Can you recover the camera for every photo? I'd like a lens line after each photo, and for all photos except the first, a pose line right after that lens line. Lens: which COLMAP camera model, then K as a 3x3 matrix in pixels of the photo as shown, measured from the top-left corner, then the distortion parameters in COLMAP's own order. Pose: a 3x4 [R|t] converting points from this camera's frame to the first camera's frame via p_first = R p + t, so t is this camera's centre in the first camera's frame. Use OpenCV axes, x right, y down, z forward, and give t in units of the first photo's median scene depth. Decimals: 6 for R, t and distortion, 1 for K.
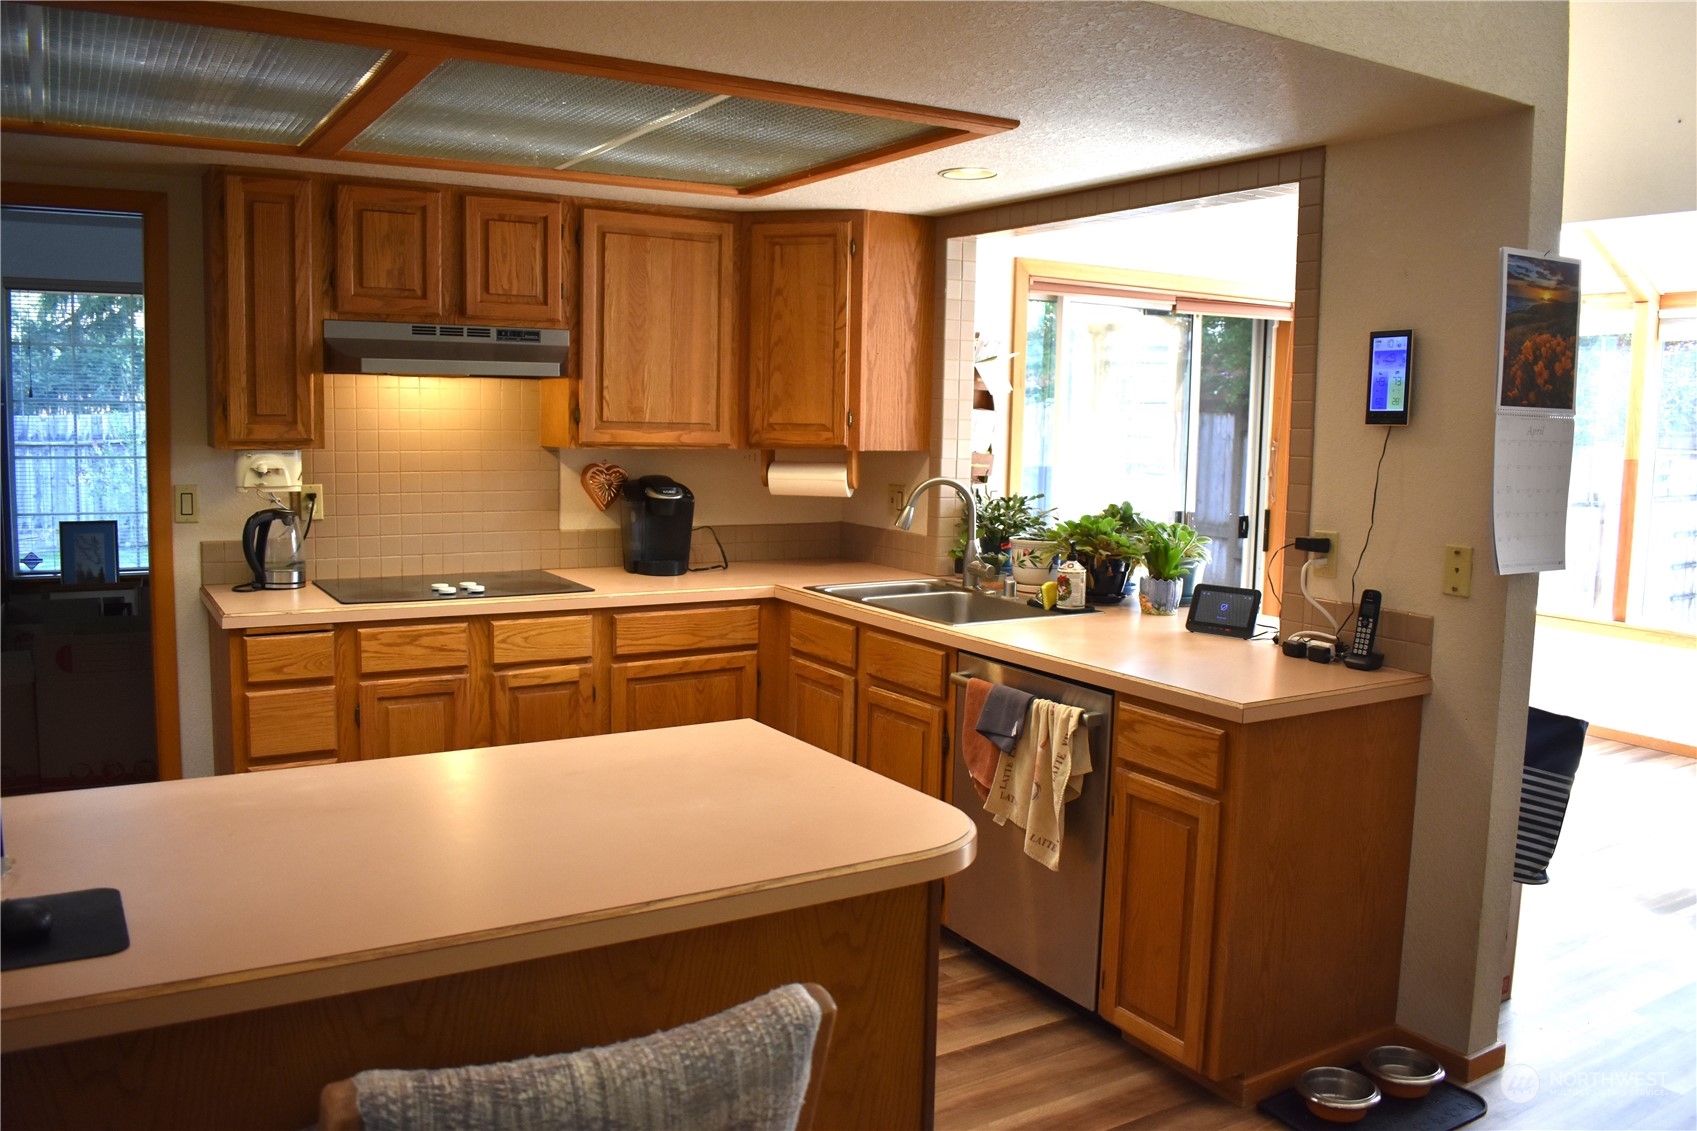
lens RADIAL K [[1333.1, 0, 849.4], [0, 1333.1, 561.4], [0, 0, 1]] dist [-0.094897, 0.017649]
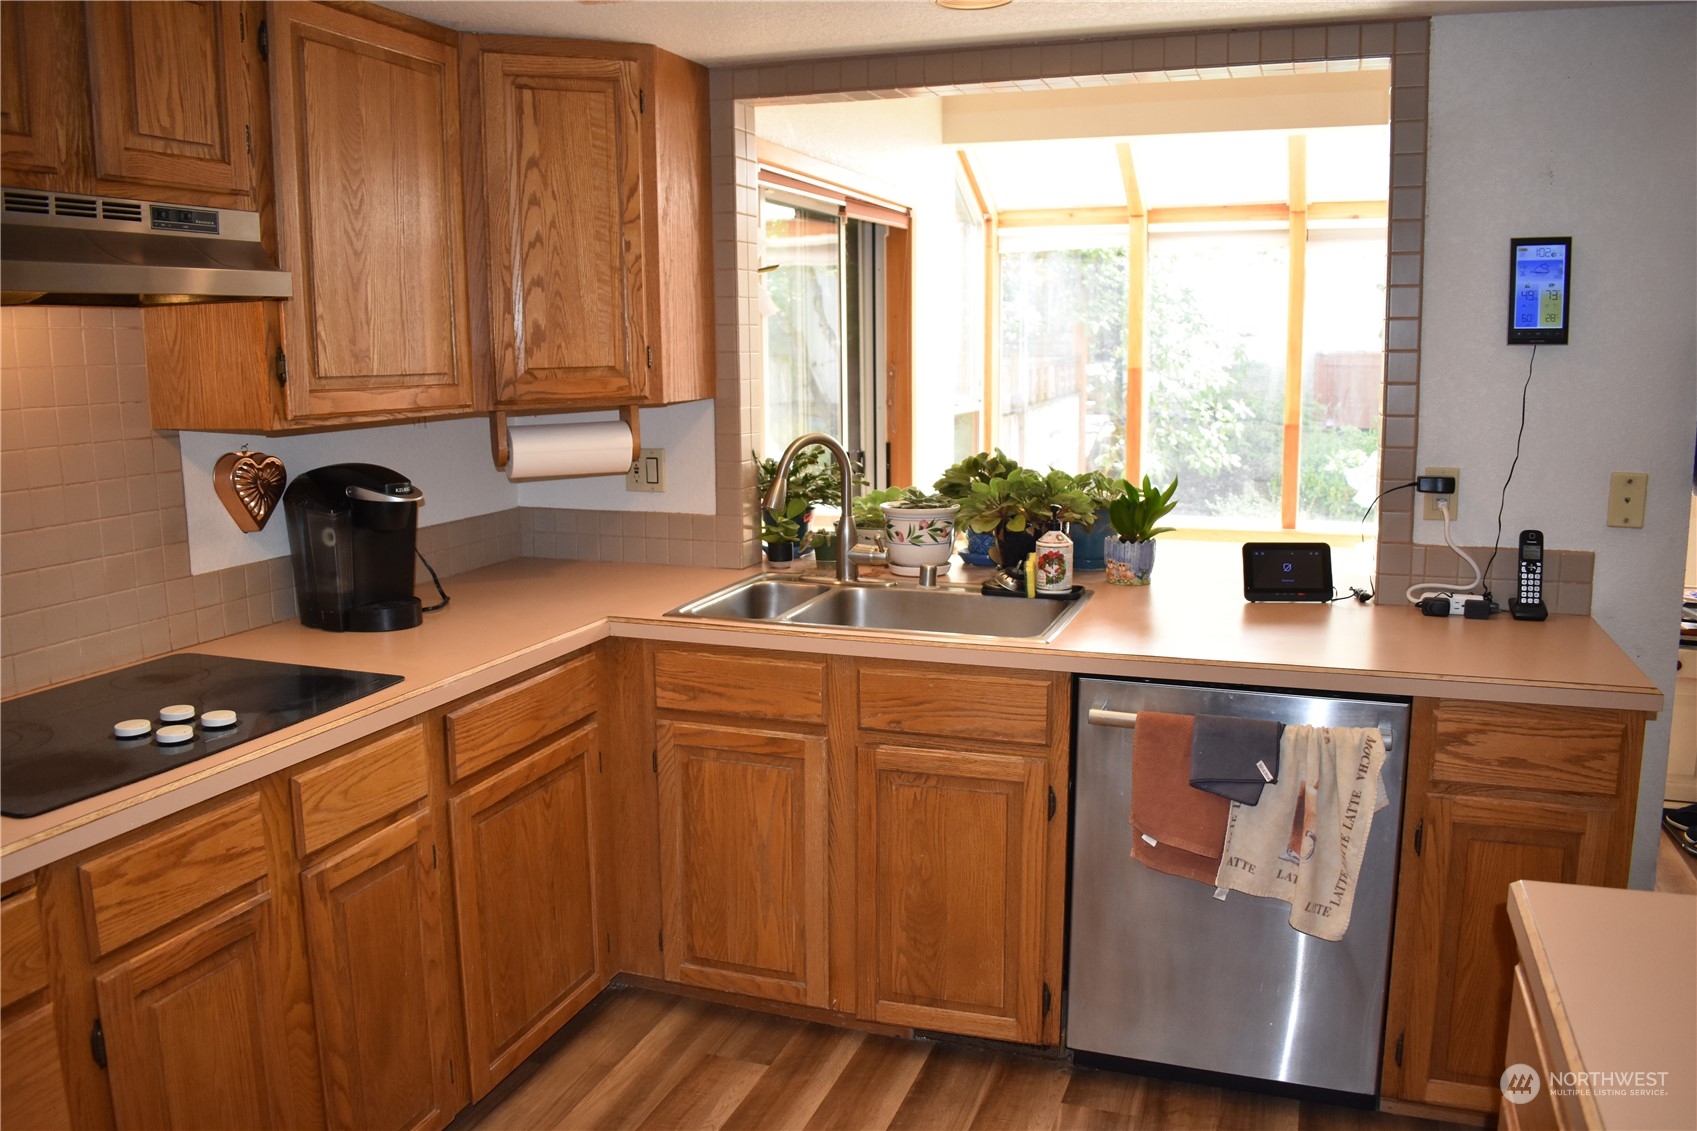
lens RADIAL K [[1333.1, 0, 848.2], [0, 1333.1, 555.6], [0, 0, 1]] dist [-0.094897, 0.017649]
pose [[0.778746, -0.125658, 0.614626, -0.388247], [0.093420, 0.992038, 0.084453, -0.060264], [-0.620345, -0.008349, 0.784285, 0.451507]]
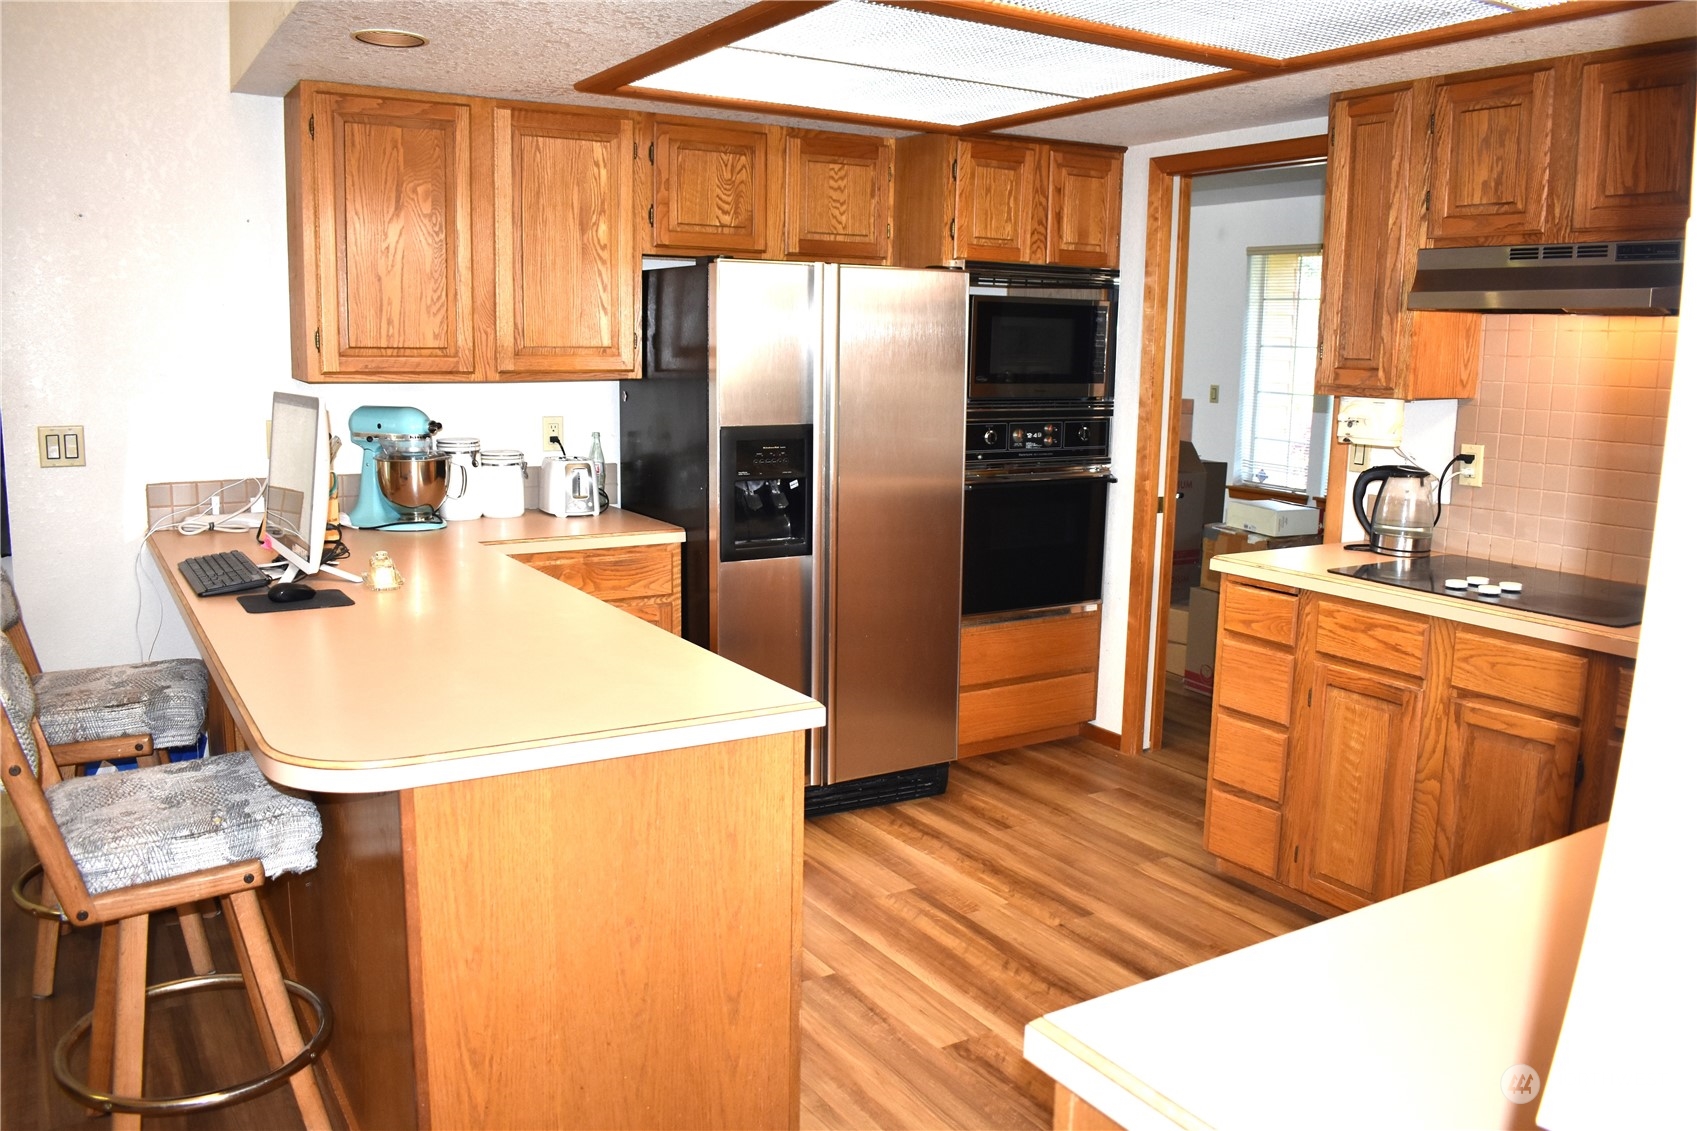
lens RADIAL K [[1333.1, 0, 848.5], [0, 1333.1, 566.2], [0, 0, 1]] dist [-0.094897, 0.017649]
pose [[0.007993, 0.147248, -0.989067, 0.452497], [-0.124557, 0.981542, 0.145121, -0.055041], [0.992180, 0.122035, 0.026186, 0.601904]]
